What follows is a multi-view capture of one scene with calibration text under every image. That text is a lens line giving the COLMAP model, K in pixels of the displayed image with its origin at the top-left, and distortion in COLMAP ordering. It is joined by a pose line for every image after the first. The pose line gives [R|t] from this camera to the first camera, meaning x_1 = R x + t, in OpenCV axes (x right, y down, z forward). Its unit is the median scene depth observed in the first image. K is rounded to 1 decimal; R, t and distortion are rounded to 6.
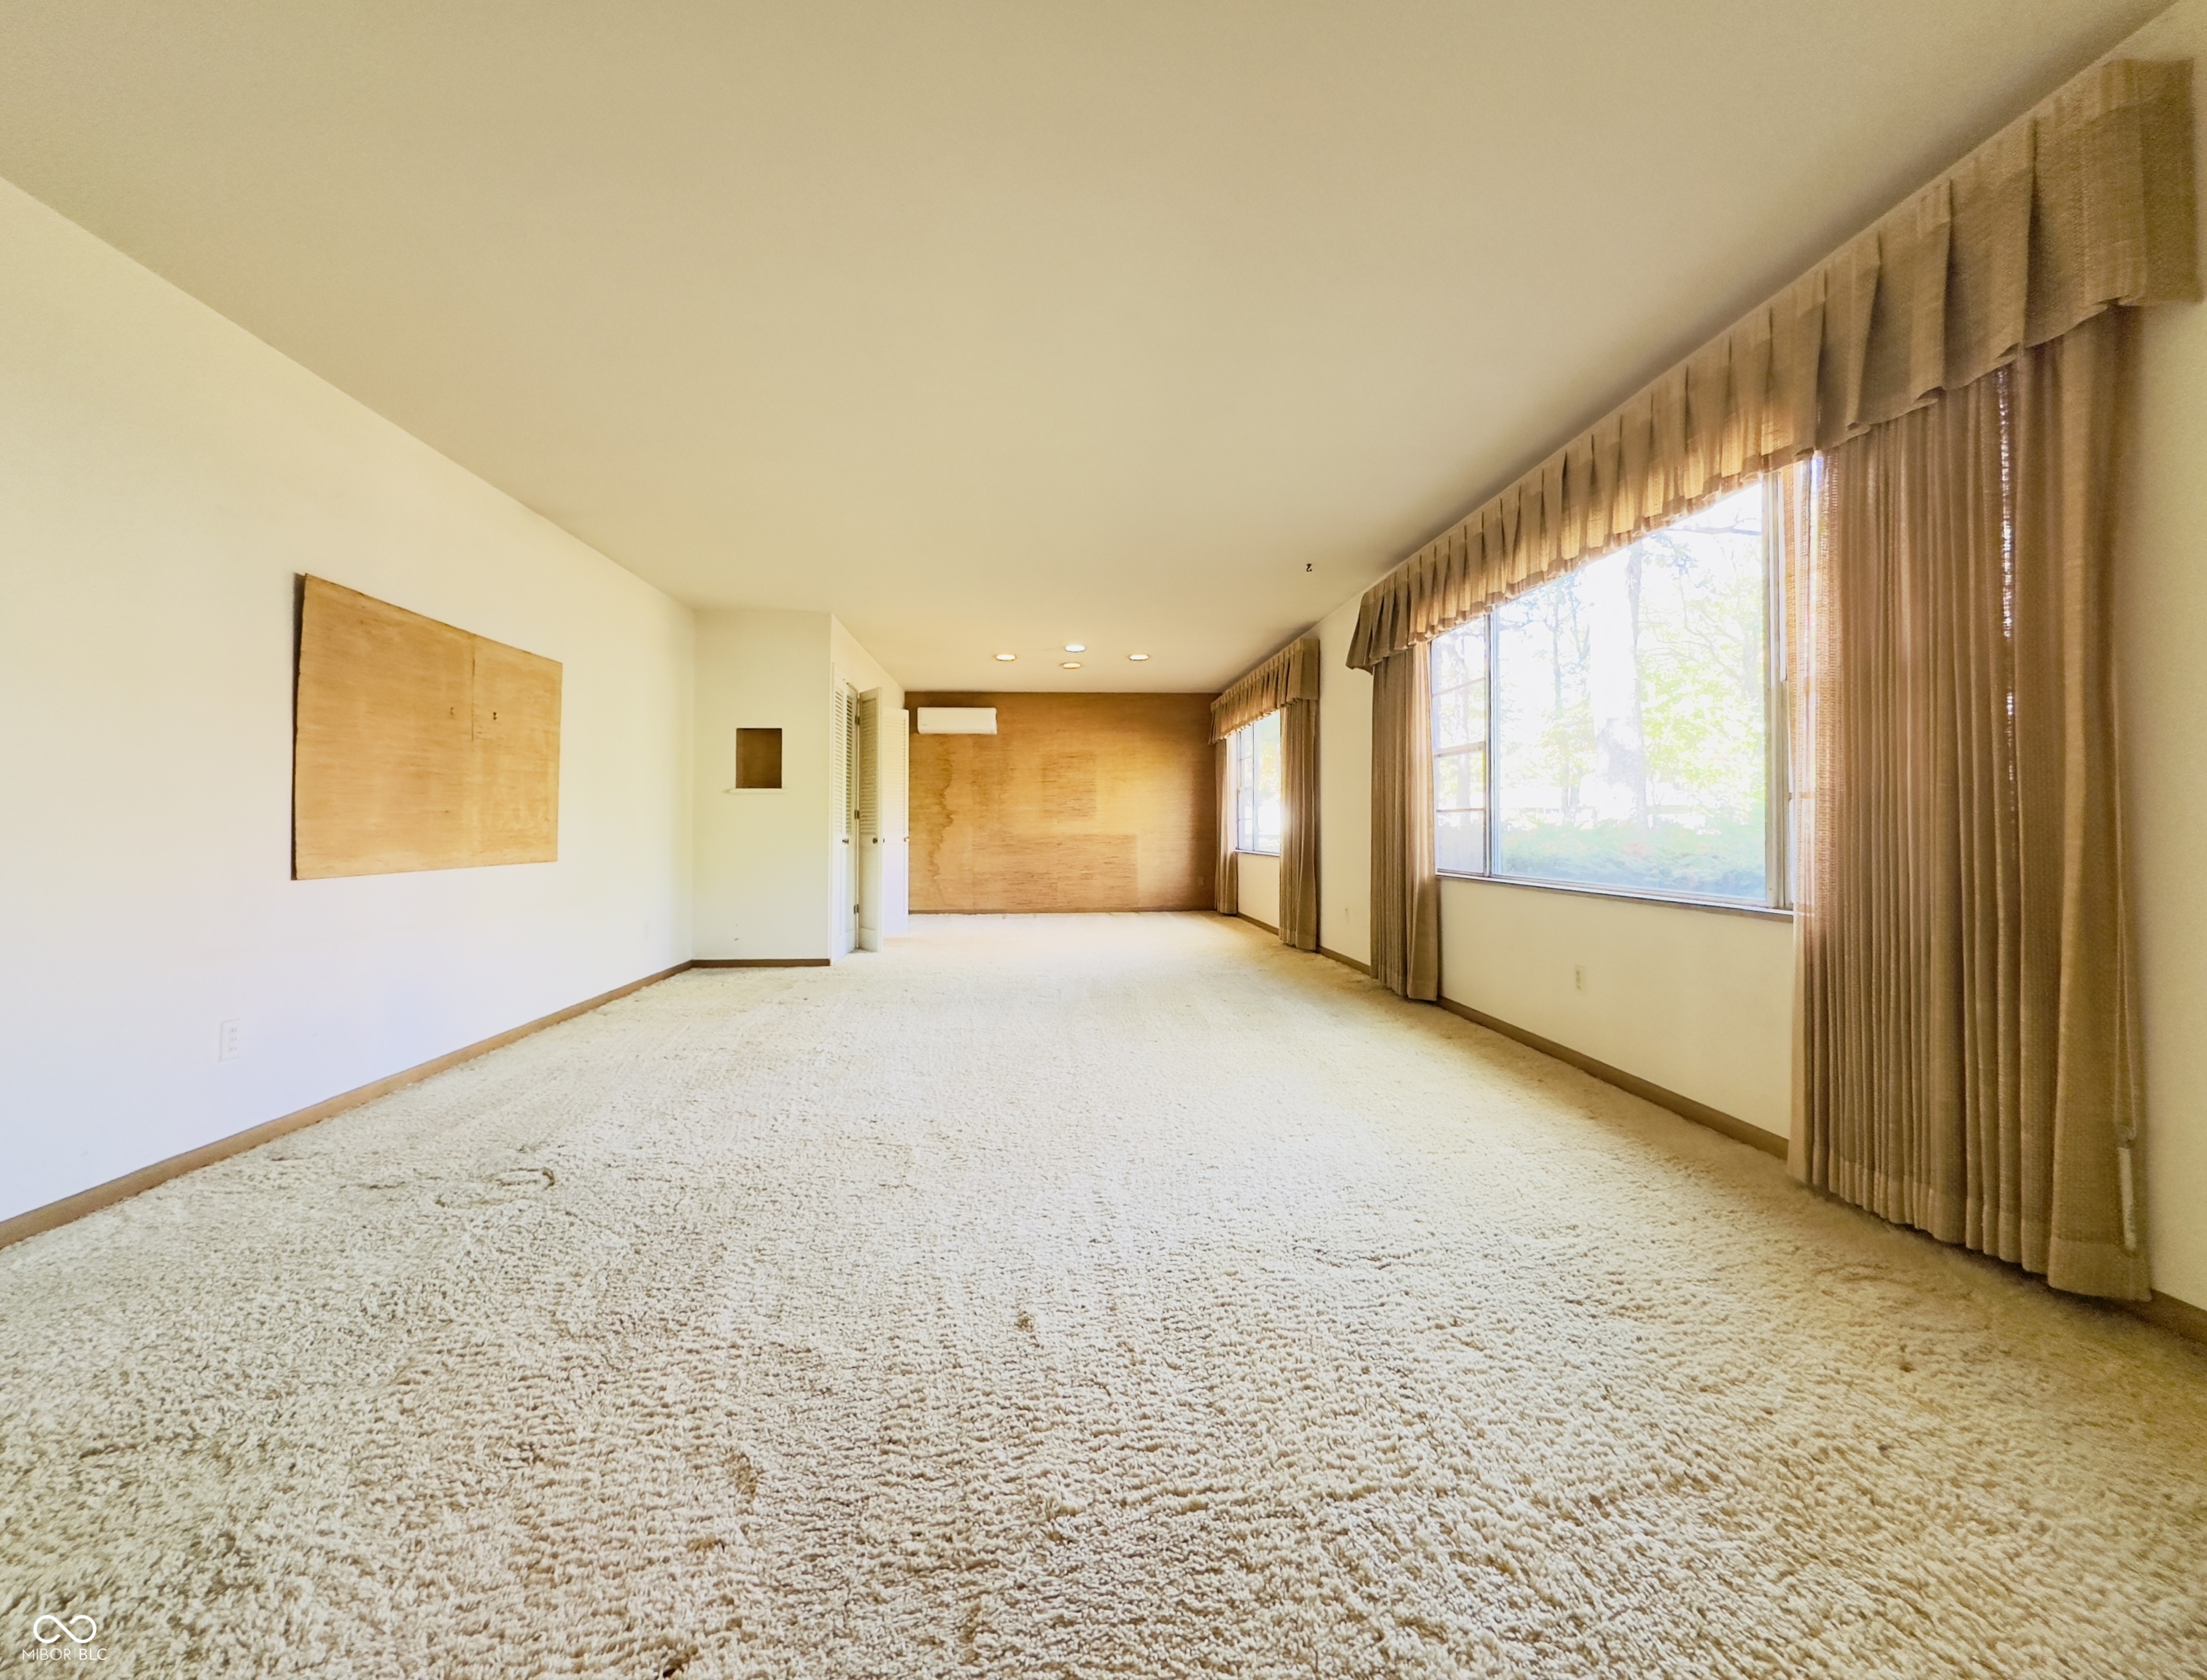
lens RADIAL K [[955.2, 0, 1103.5], [0, 955.2, 832.0], [0, 0, 1]] dist [0.000001, 0.000000]
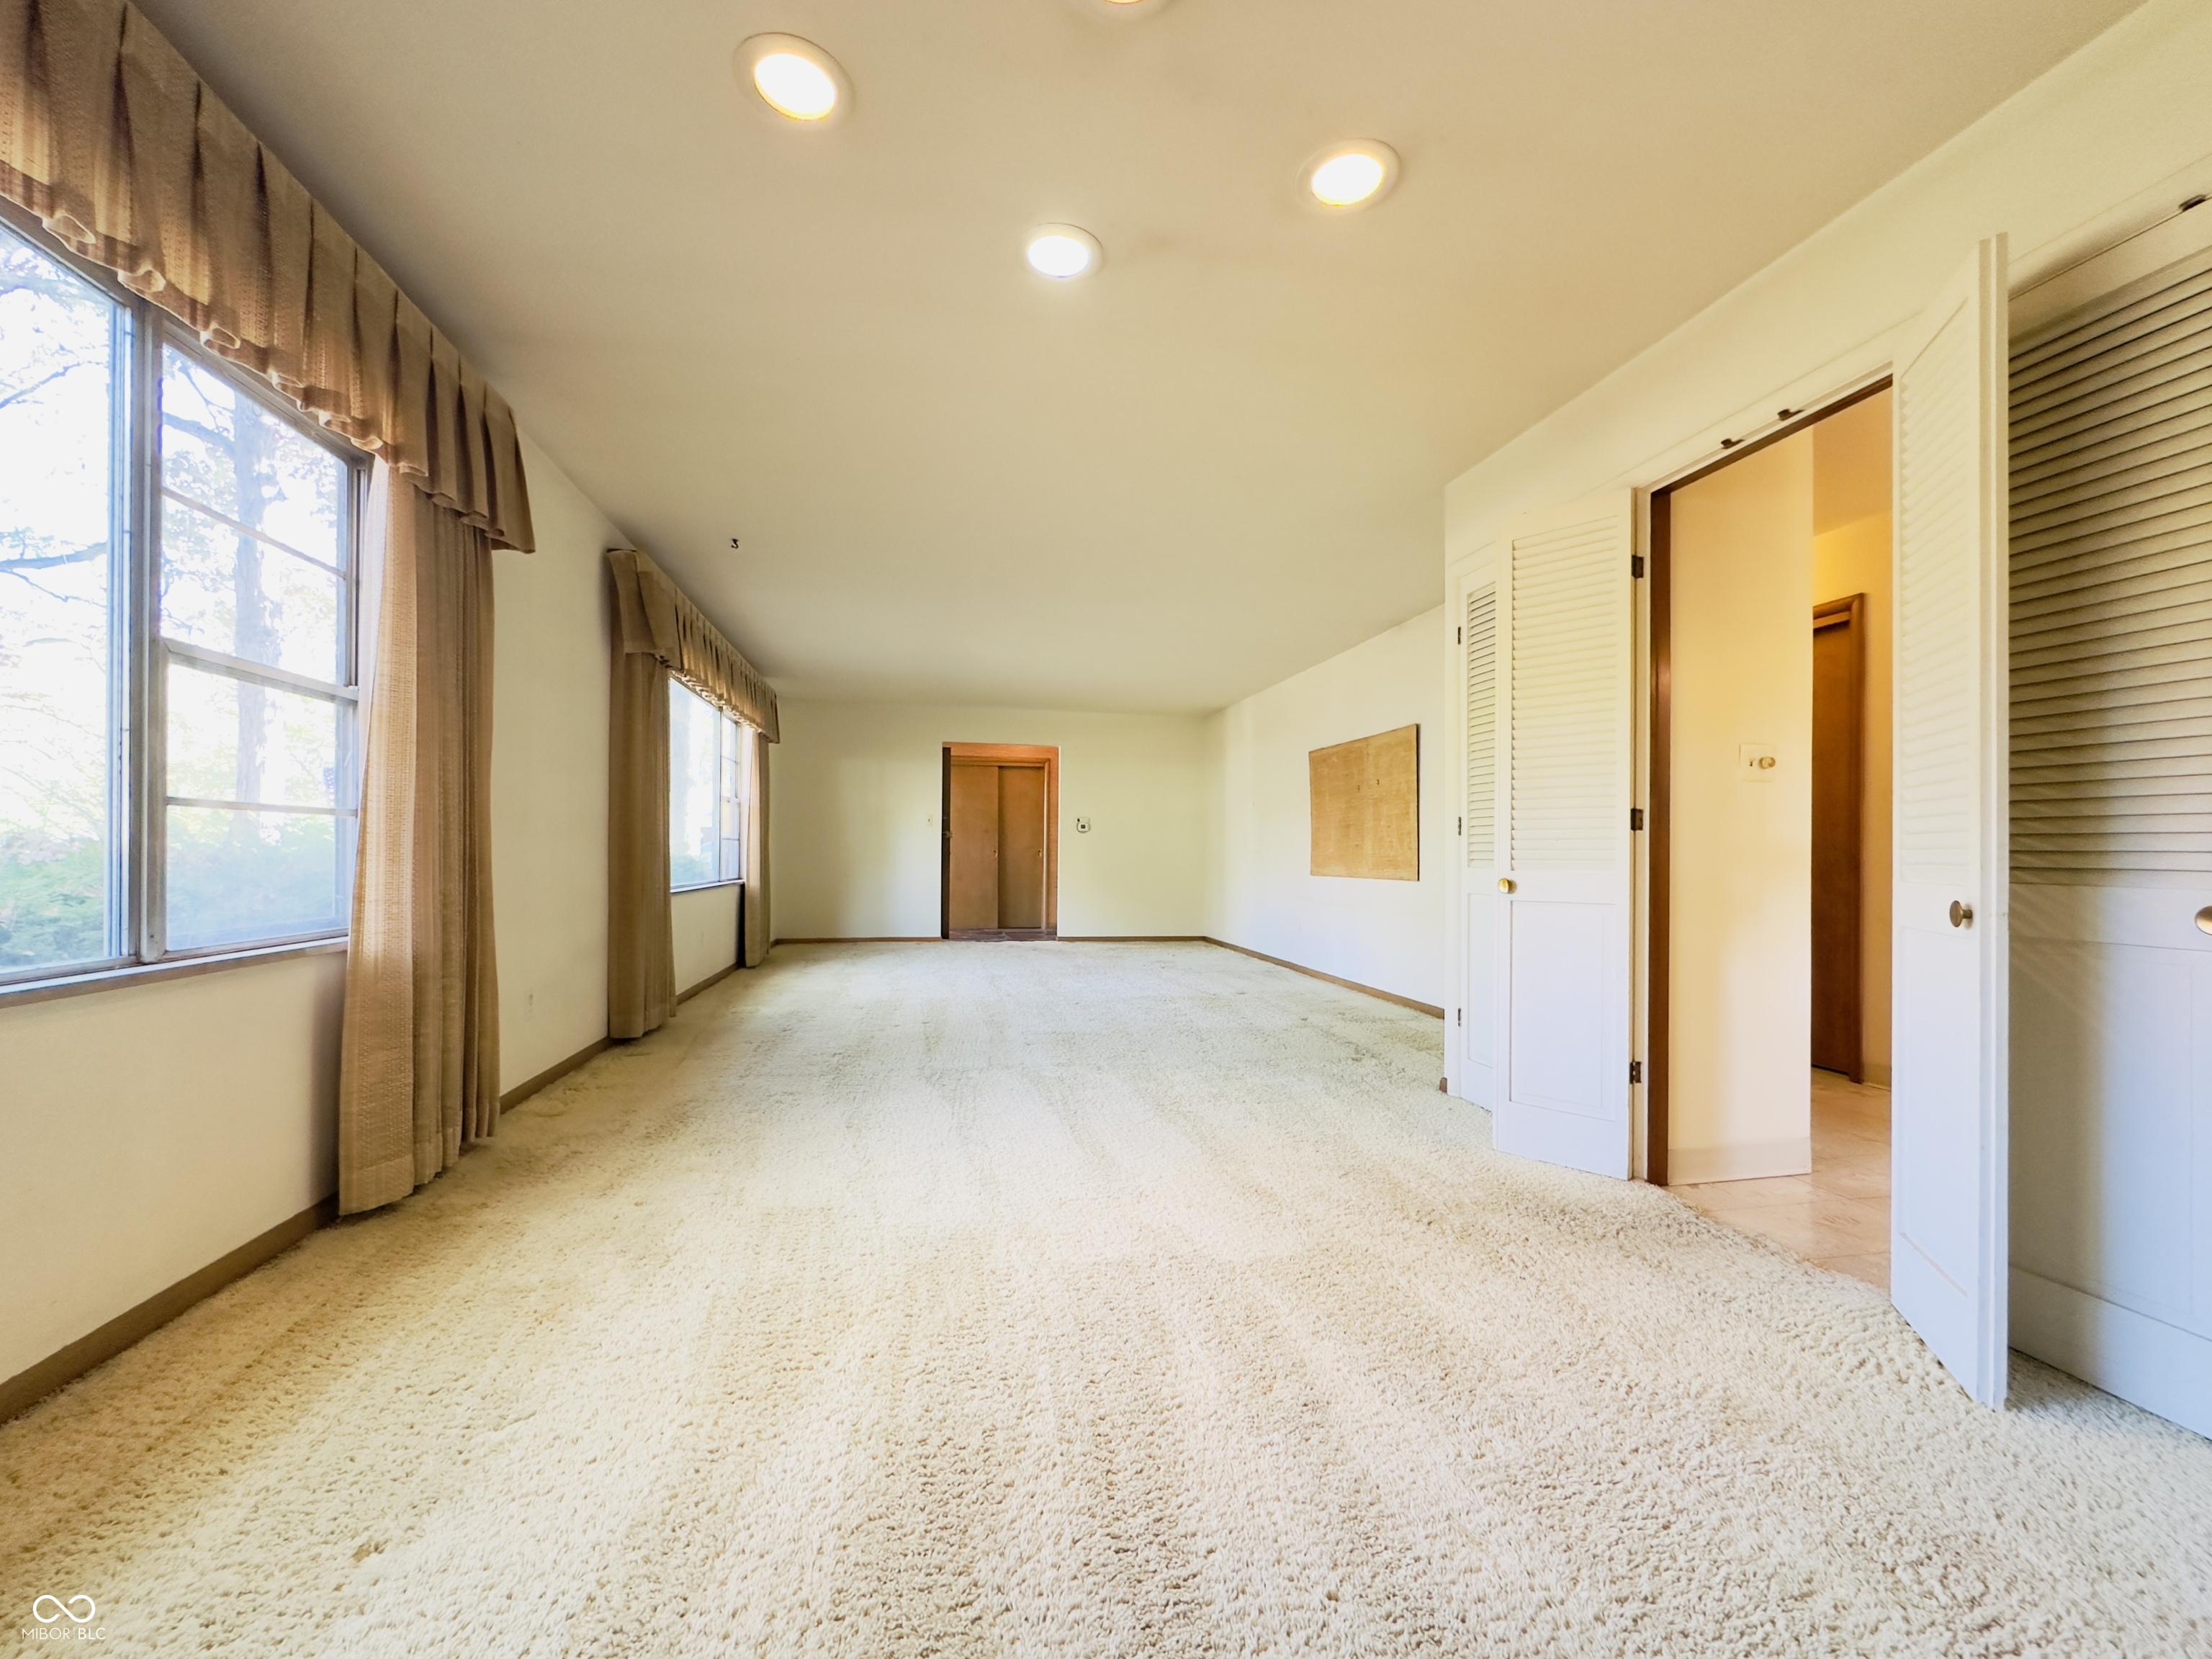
lens RADIAL K [[904.1, 0, 1106.0], [0, 904.1, 841.5], [0, 0, 1]] dist [-0.005833, -0.000054]
pose [[-0.992306, -0.000443, -0.123805, -0.020732], [0.000876, 0.999943, -0.010598, -0.010461], [0.123803, -0.010625, -0.992250, 2.522846]]
